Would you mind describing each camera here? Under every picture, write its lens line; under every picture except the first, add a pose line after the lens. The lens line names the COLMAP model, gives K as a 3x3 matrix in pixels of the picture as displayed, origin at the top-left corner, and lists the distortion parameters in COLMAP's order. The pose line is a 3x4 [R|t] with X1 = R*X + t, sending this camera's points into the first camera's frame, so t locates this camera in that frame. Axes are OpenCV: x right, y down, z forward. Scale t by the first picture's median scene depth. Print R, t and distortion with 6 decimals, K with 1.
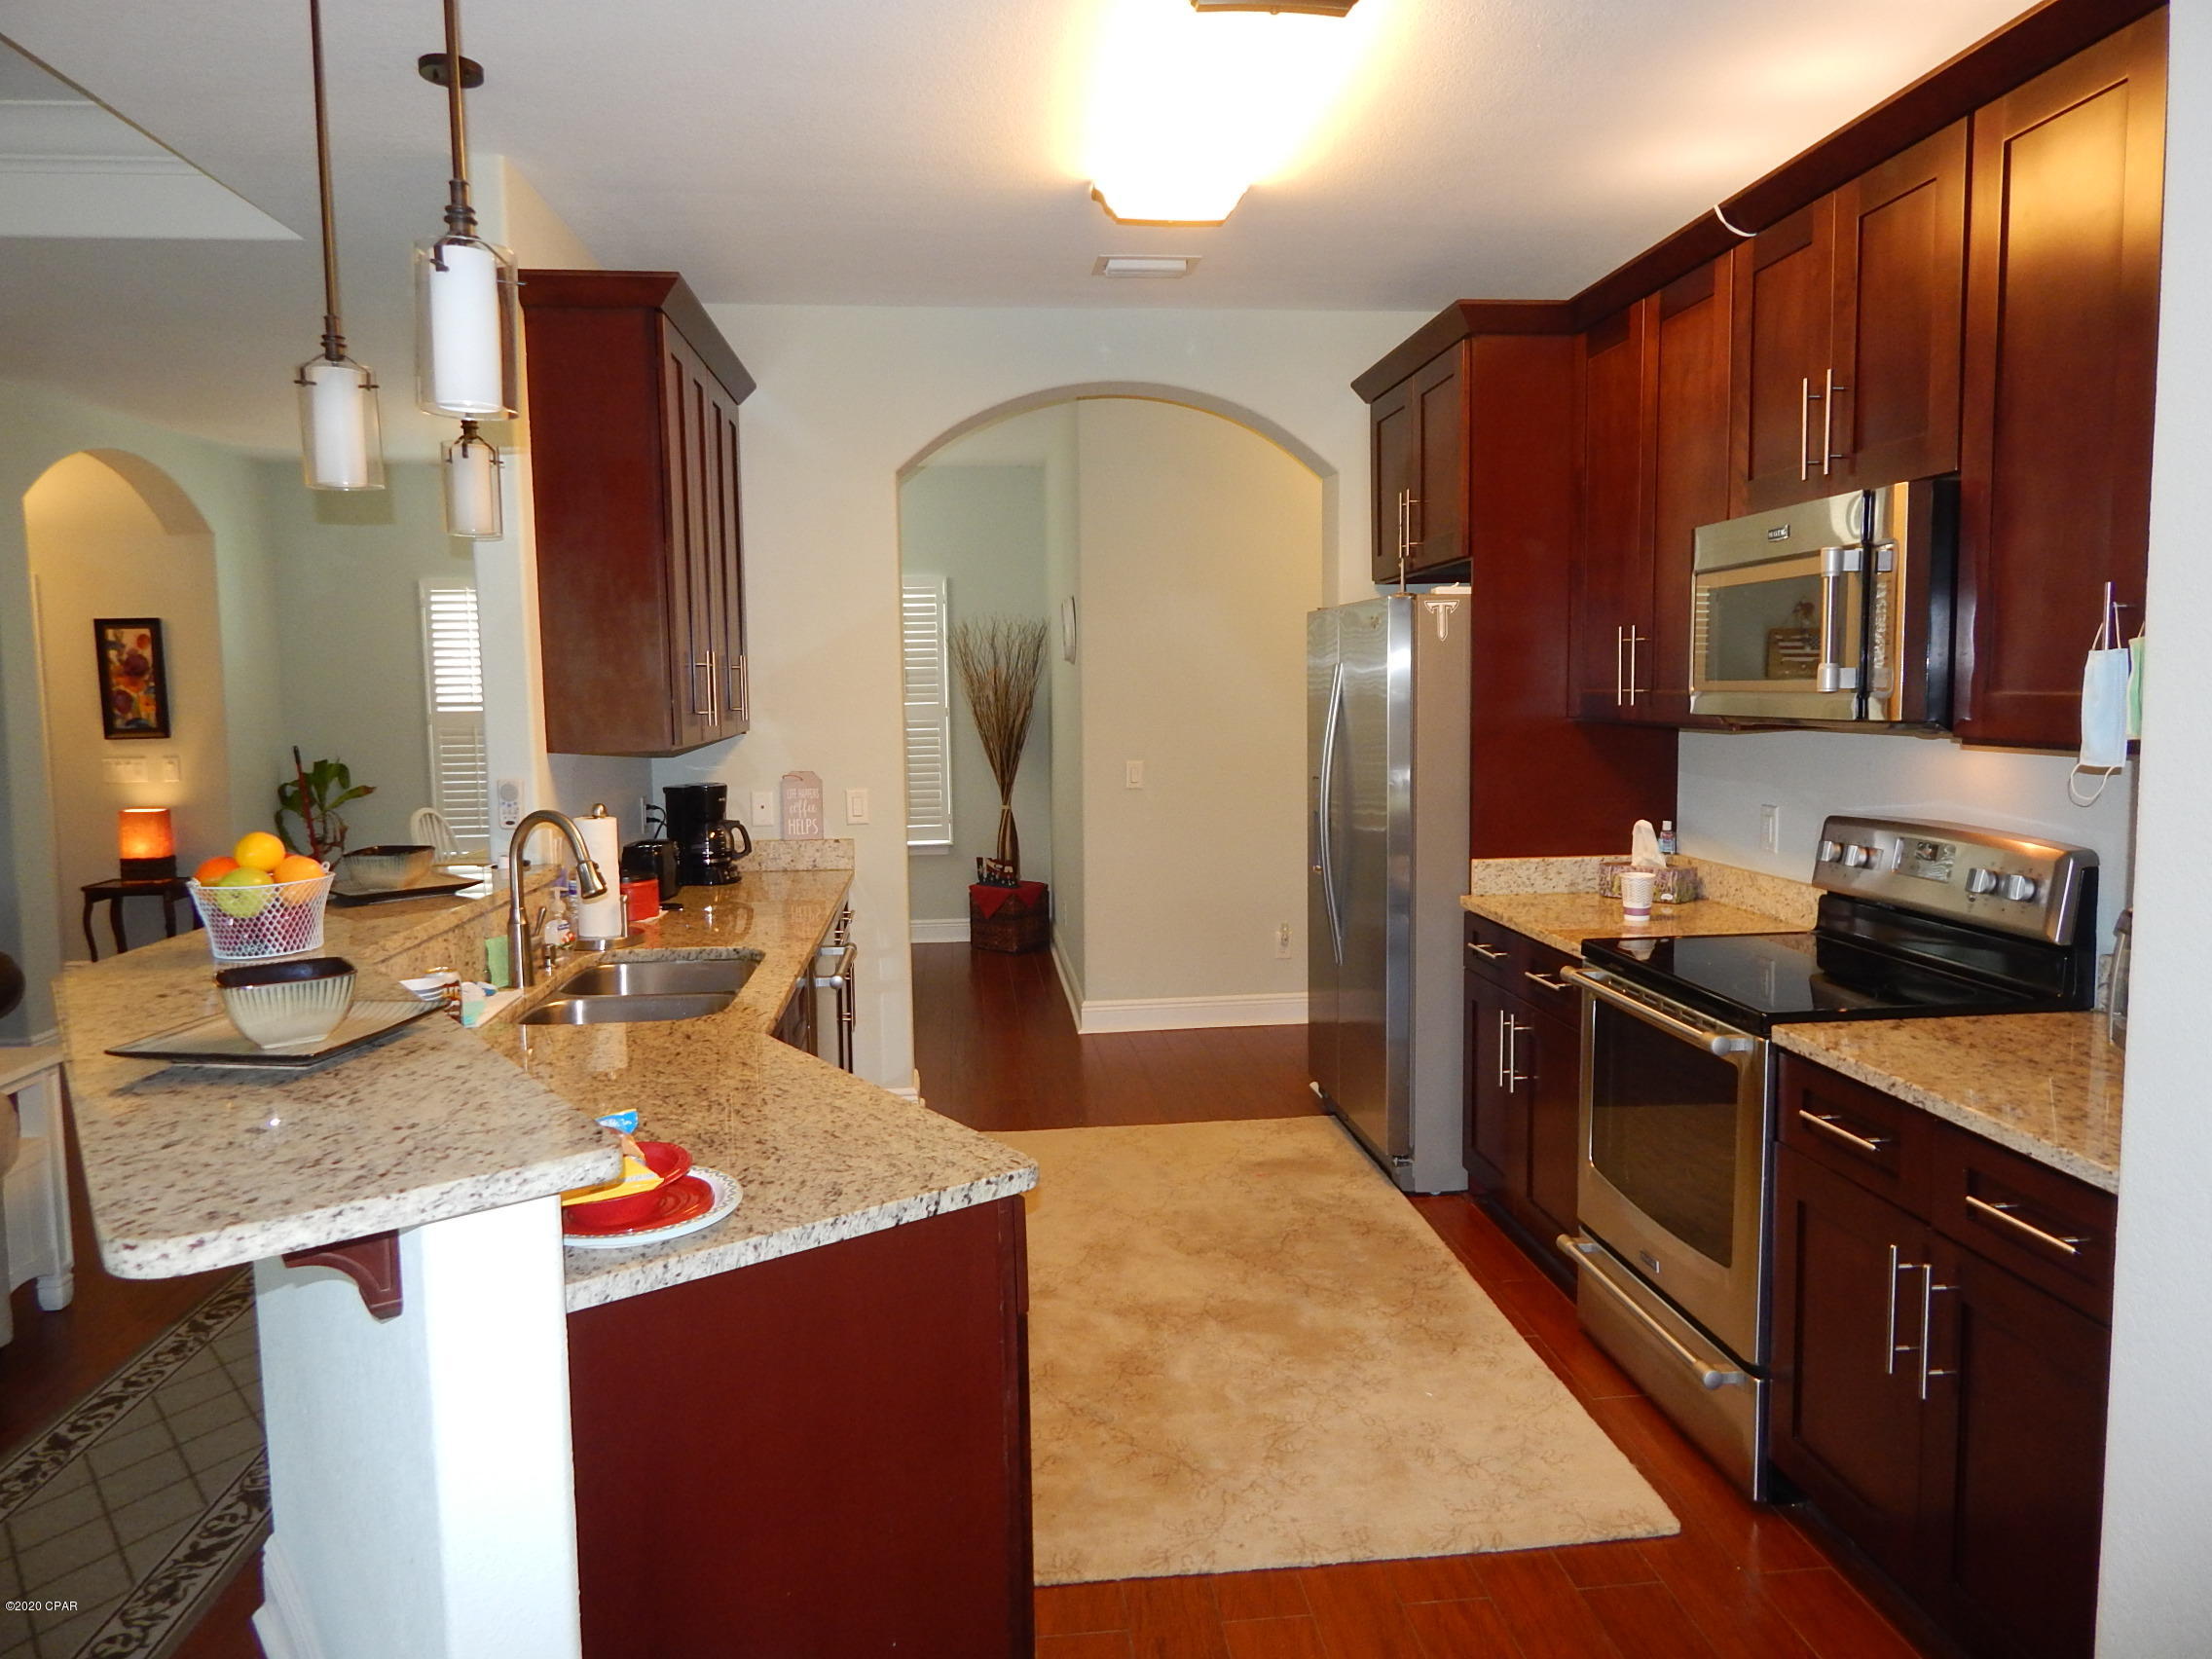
lens RADIAL K [[1452.2, 0, 1116.1], [0, 1452.2, 823.4], [0, 0, 1]] dist [-0.002650, -0.000820]
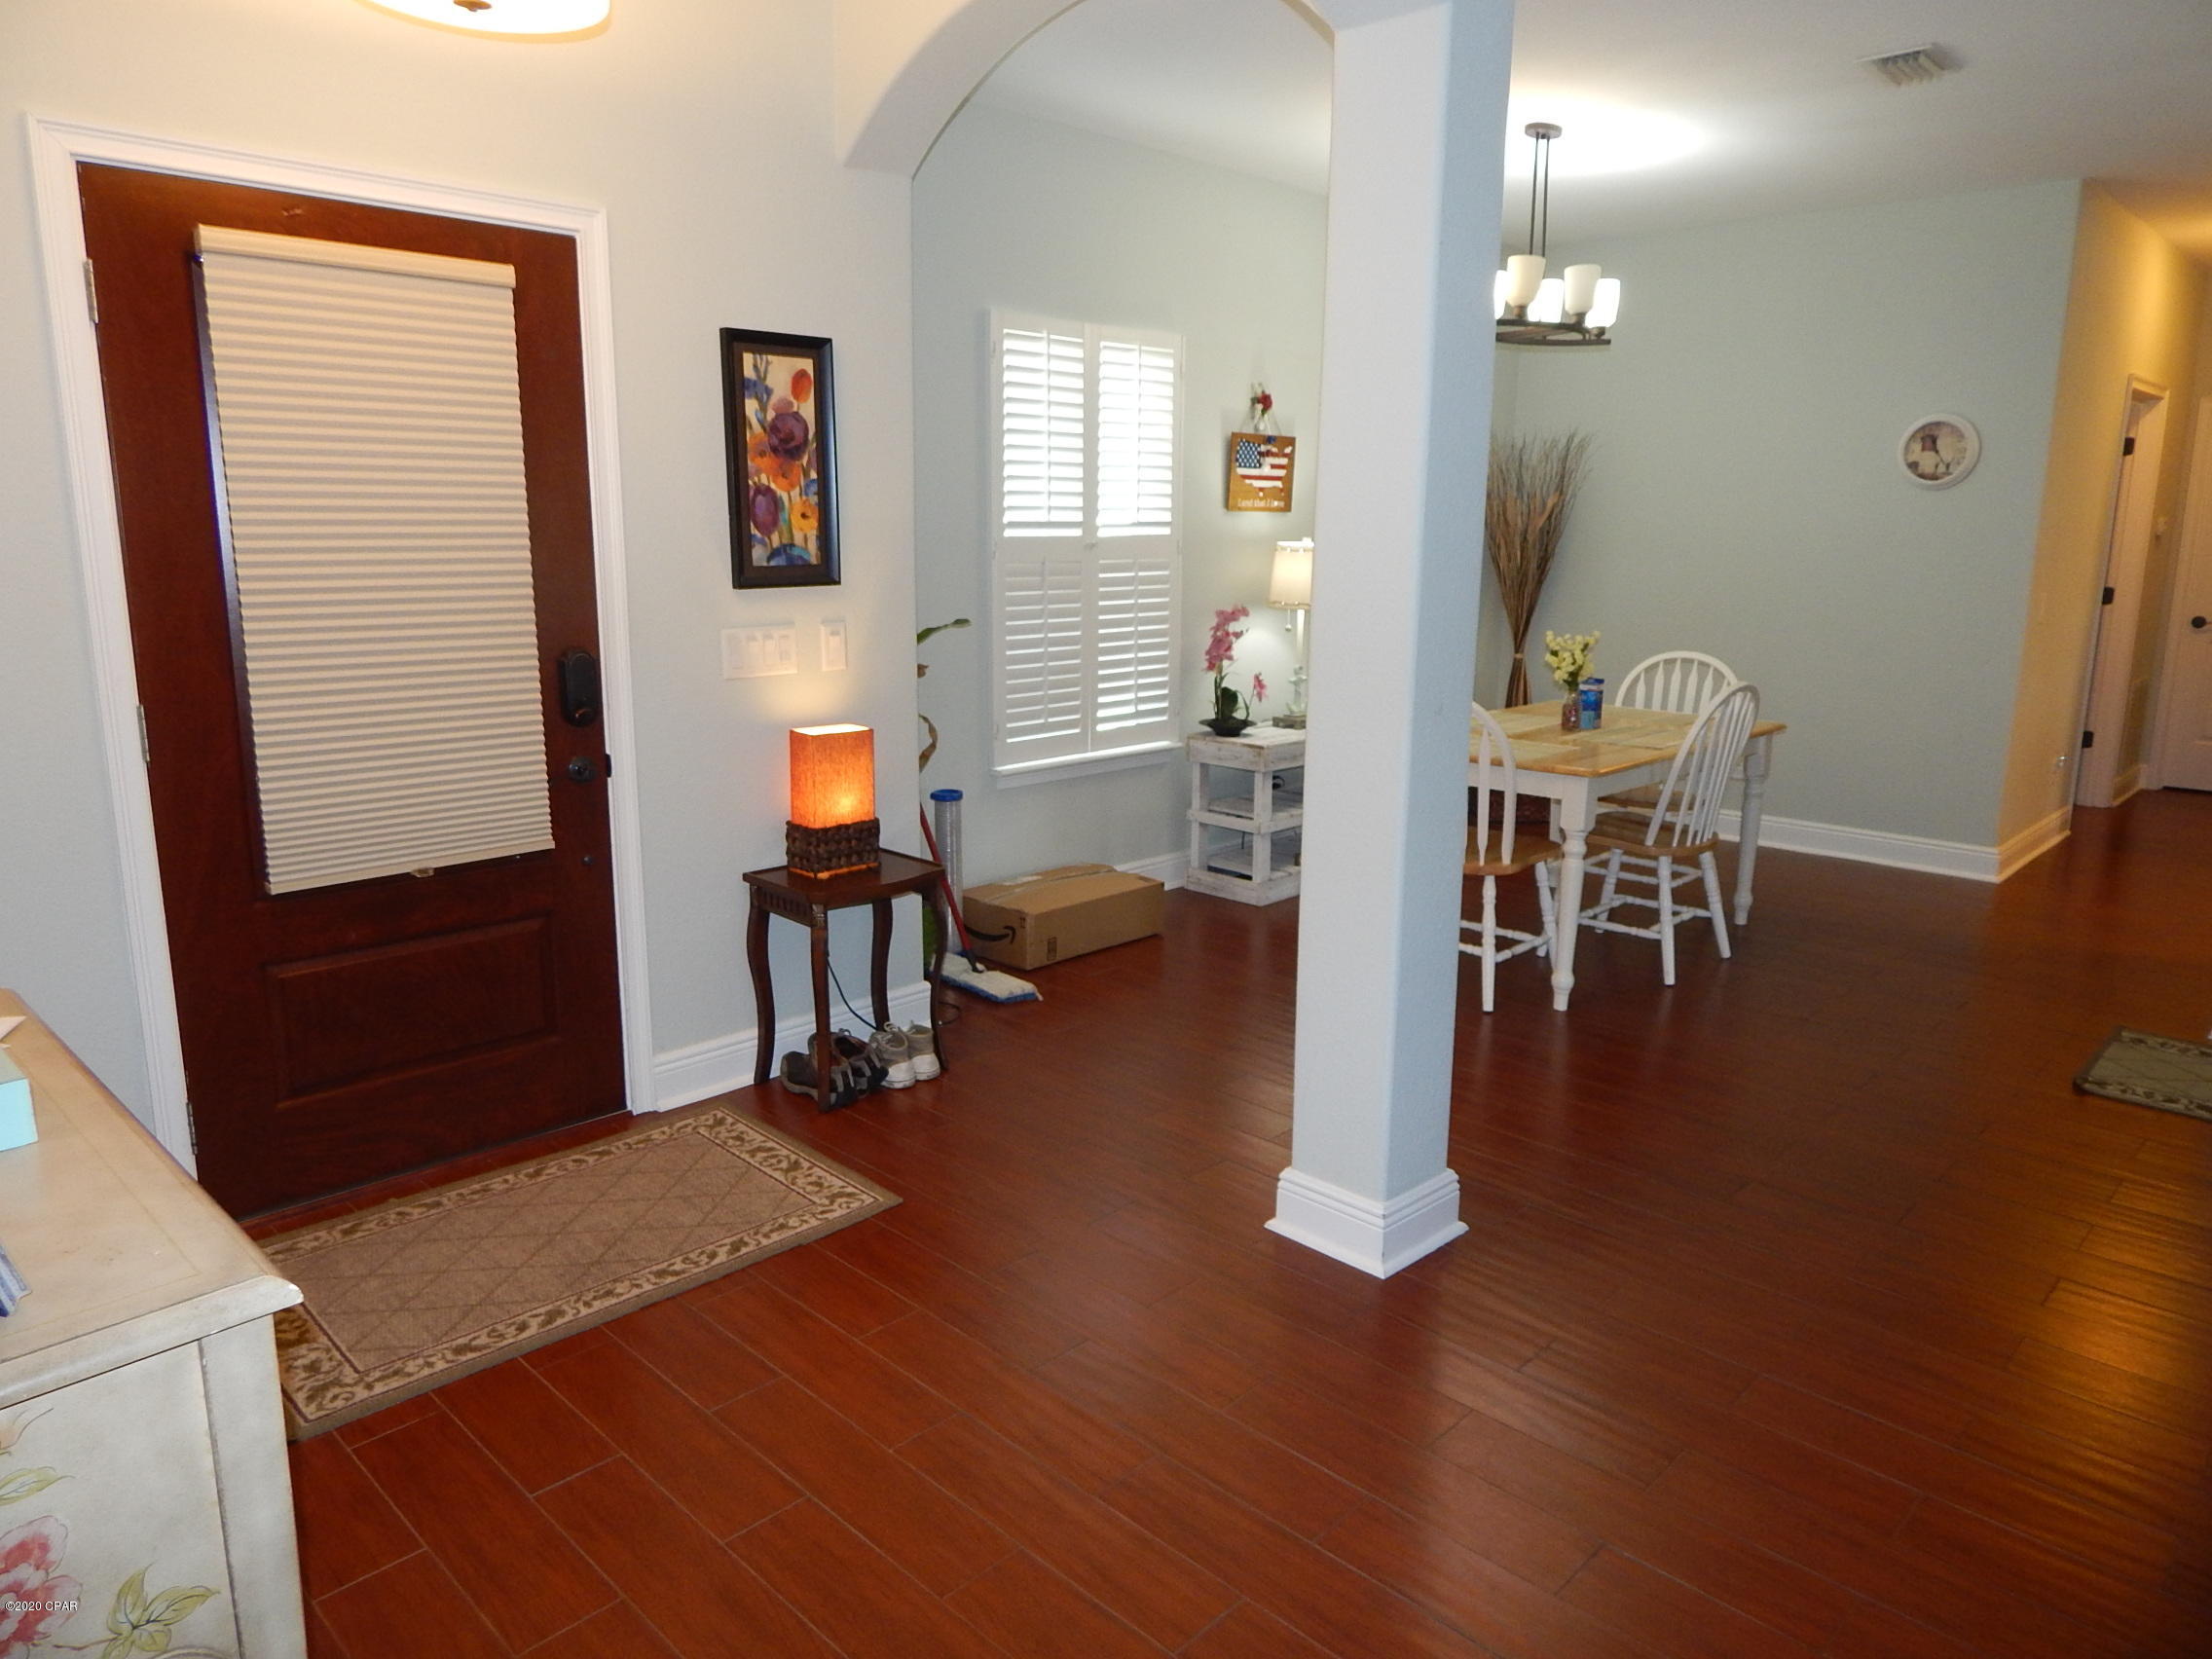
lens RADIAL K [[1452.2, 0, 1097.8], [0, 1452.2, 823.2], [0, 0, 1]] dist [-0.002650, -0.000820]
pose [[0.776024, -0.113156, 0.620469, -0.920239], [0.044240, 0.991117, 0.125420, -0.036007], [-0.629150, -0.069880, 0.774137, 0.550047]]
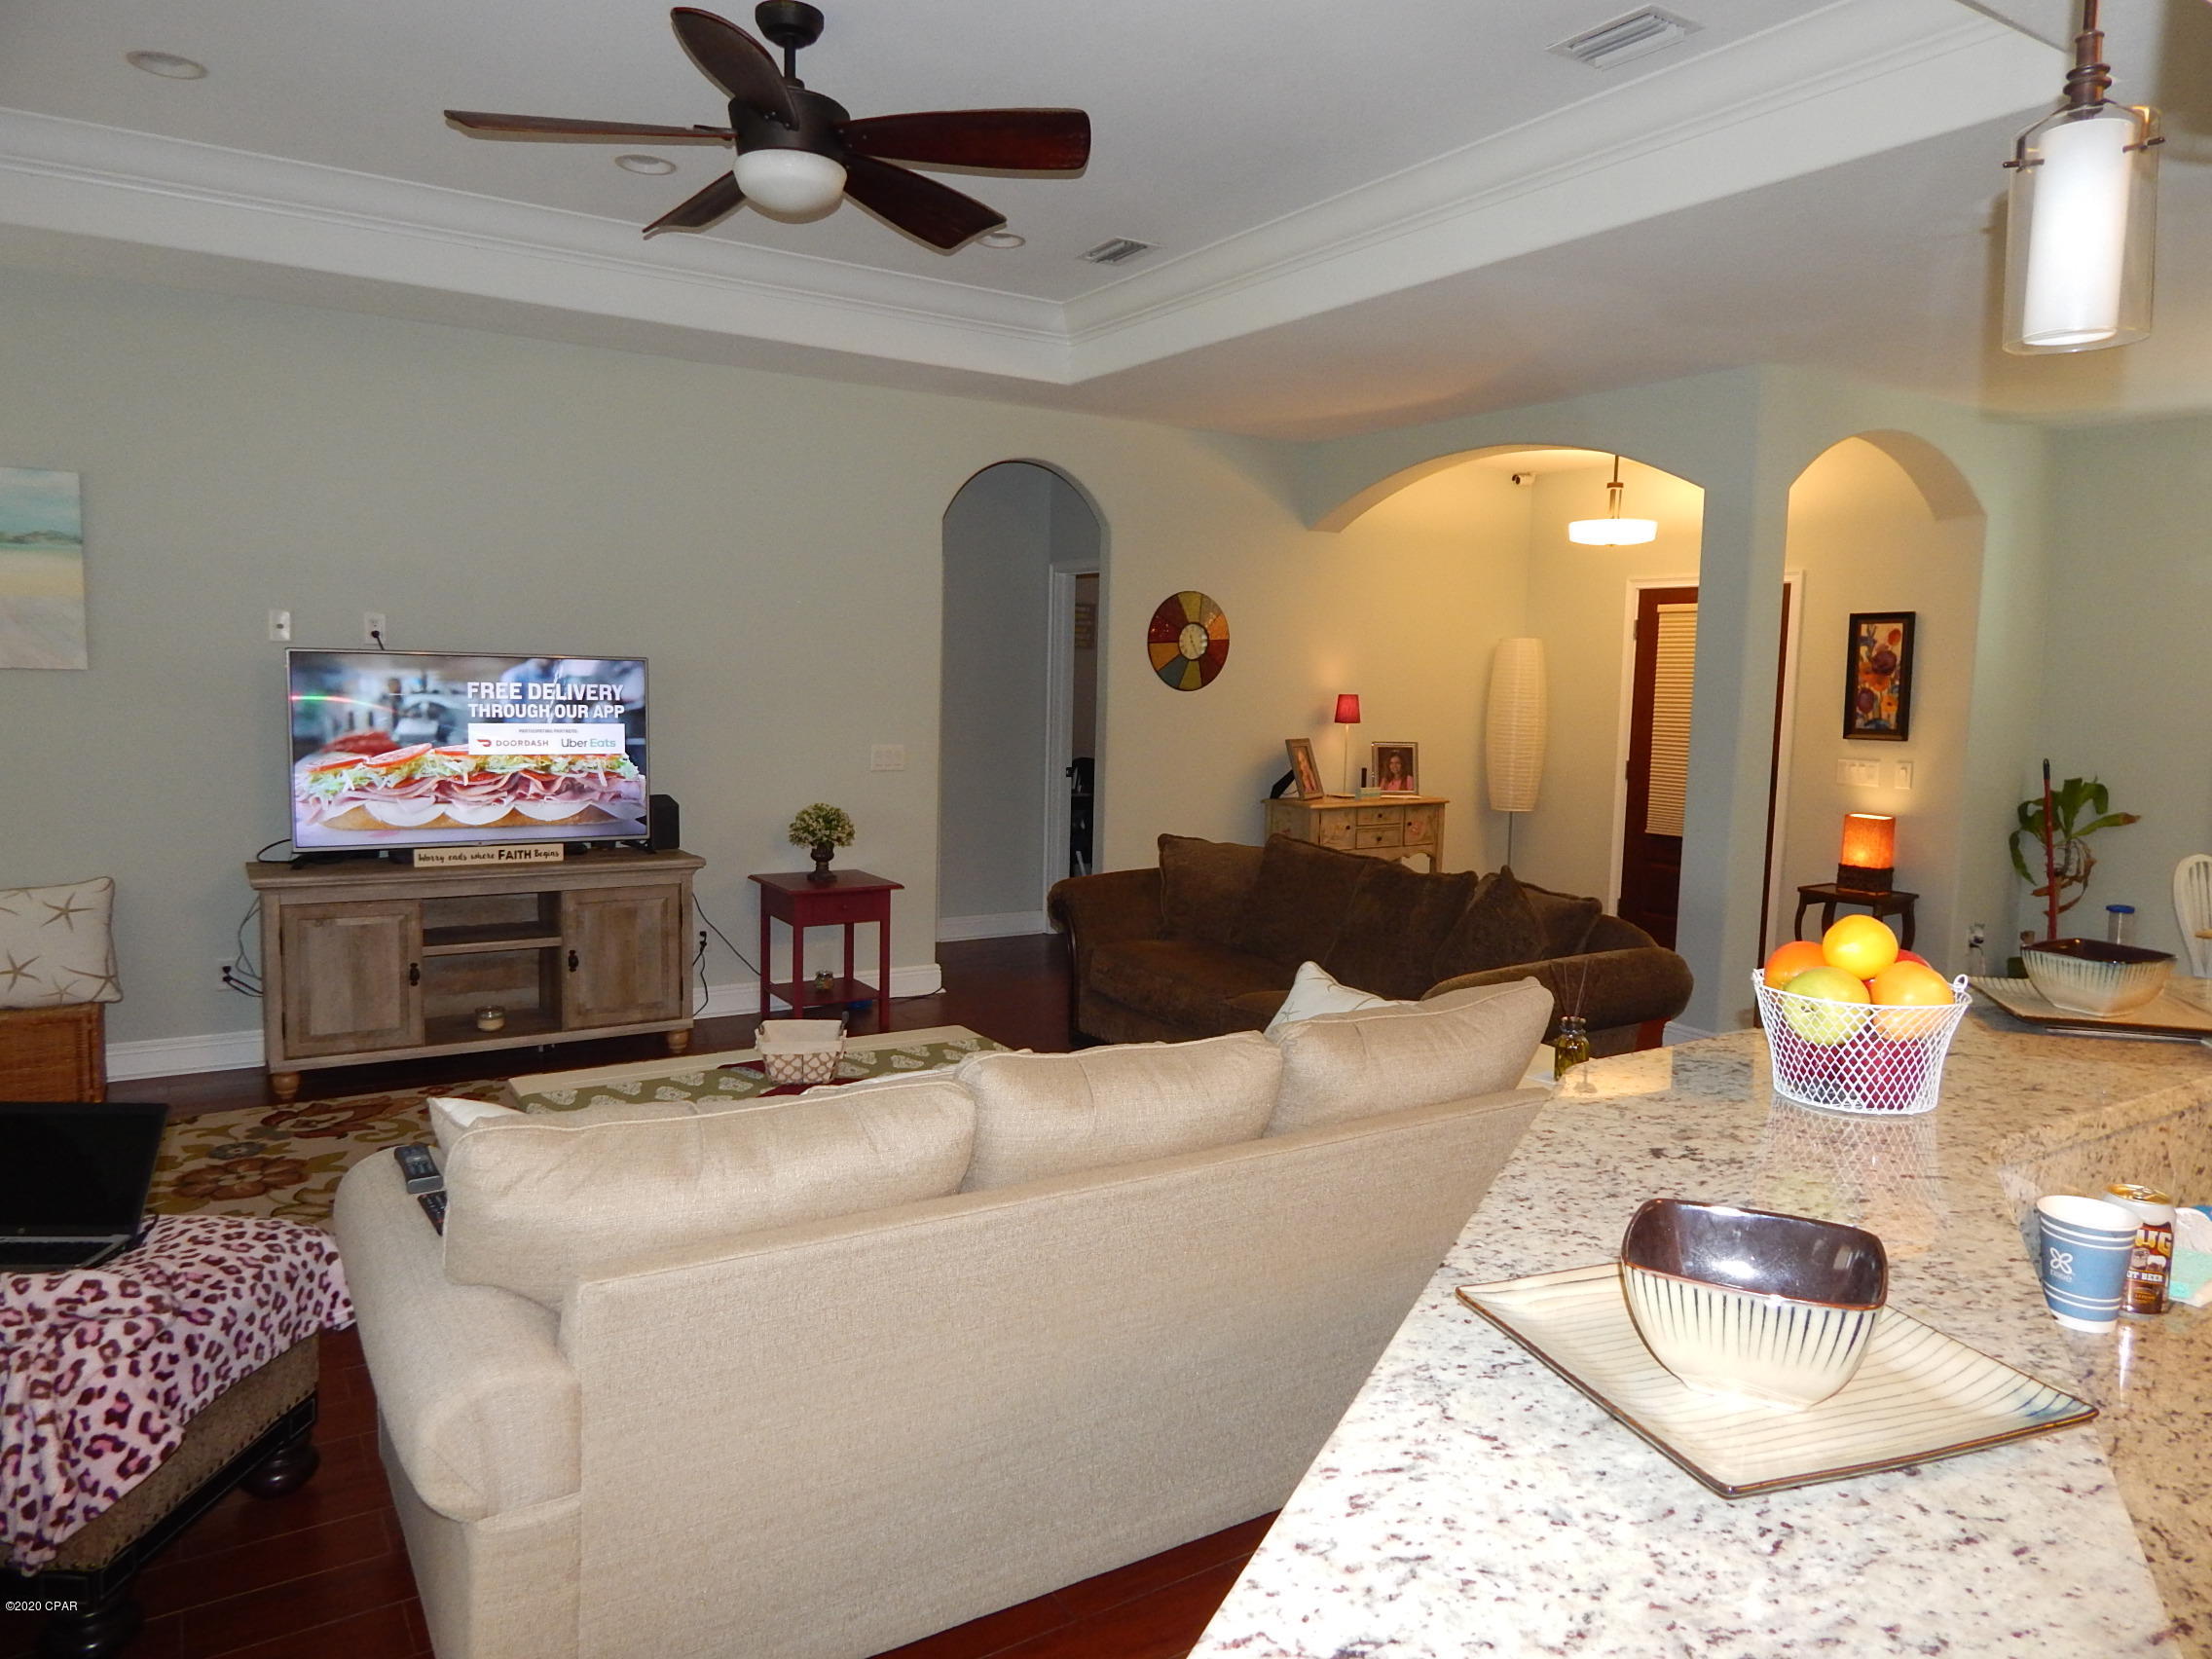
lens RADIAL K [[1452.2, 0, 1115.5], [0, 1452.2, 821.0], [0, 0, 1]] dist [-0.002650, -0.000820]
pose [[0.452274, 0.109650, -0.885113, -0.055959], [-0.111184, 0.991604, 0.066029, -0.013613], [0.884922, 0.068547, 0.460668, 0.130968]]
